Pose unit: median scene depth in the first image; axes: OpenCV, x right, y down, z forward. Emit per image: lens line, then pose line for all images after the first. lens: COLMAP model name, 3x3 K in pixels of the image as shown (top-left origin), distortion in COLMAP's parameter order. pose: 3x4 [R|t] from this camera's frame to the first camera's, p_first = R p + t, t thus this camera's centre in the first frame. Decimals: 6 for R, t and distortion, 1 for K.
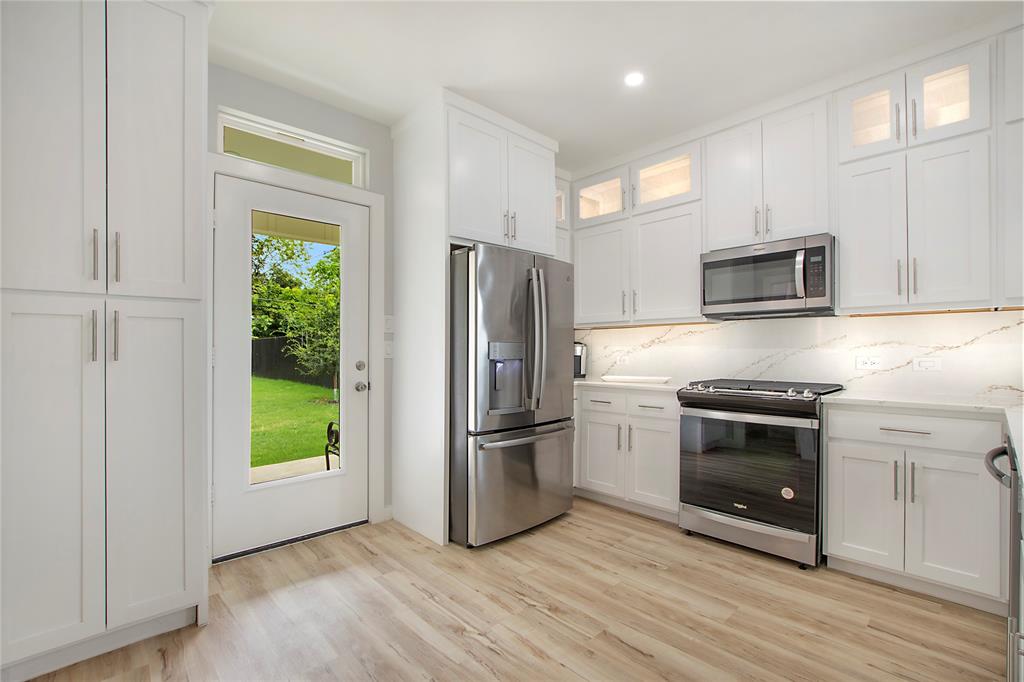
lens RADIAL K [[456.5, 0, 511.1], [0, 456.5, 350.7], [0, 0, 1]] dist [-0.036435, 0.007803]
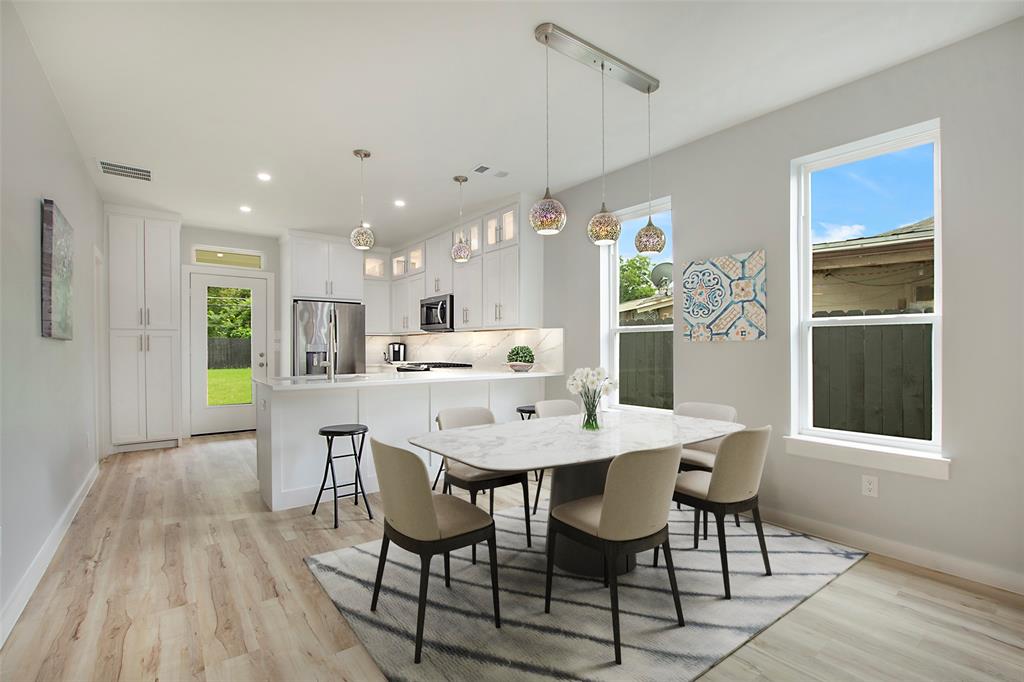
lens RADIAL K [[456.5, 0, 511.1], [0, 456.5, 350.7], [0, 0, 1]] dist [-0.036435, 0.007803]
pose [[0.996101, 0.003504, -0.088145, 1.111535], [-0.003049, 0.999981, 0.005298, -0.000321], [0.088162, -0.005009, 0.996094, -1.094841]]
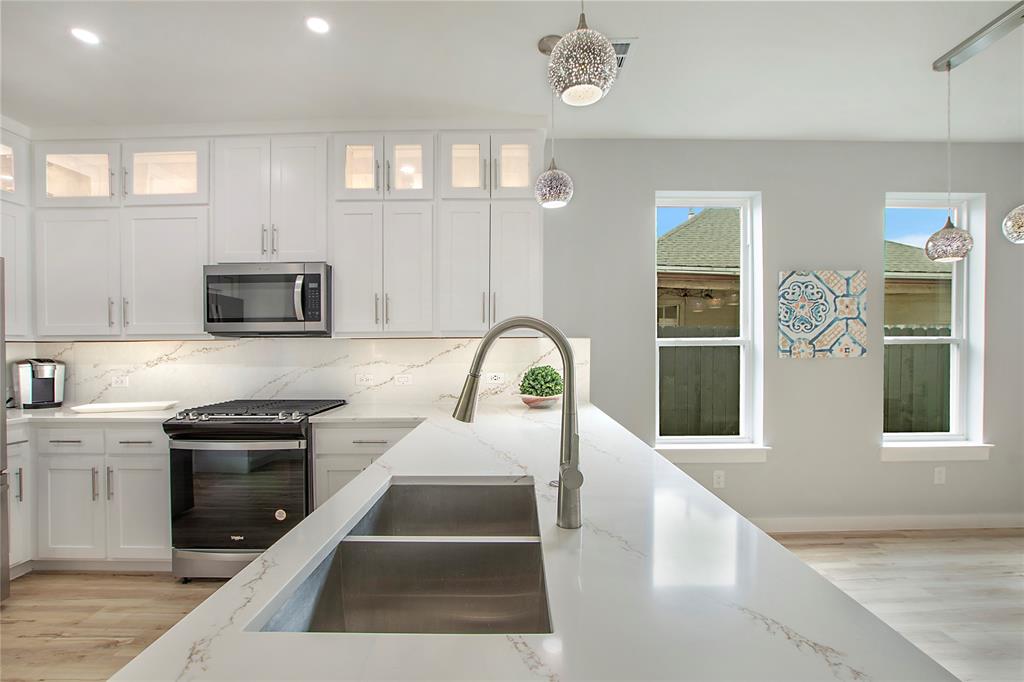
lens RADIAL K [[456.5, 0, 511.1], [0, 456.5, 350.7], [0, 0, 1]] dist [-0.036435, 0.007803]
pose [[0.679403, -0.006027, 0.733741, 0.195854], [0.005456, 0.999980, 0.003161, -0.046964], [-0.733745, 0.001856, 0.679422, -0.063263]]
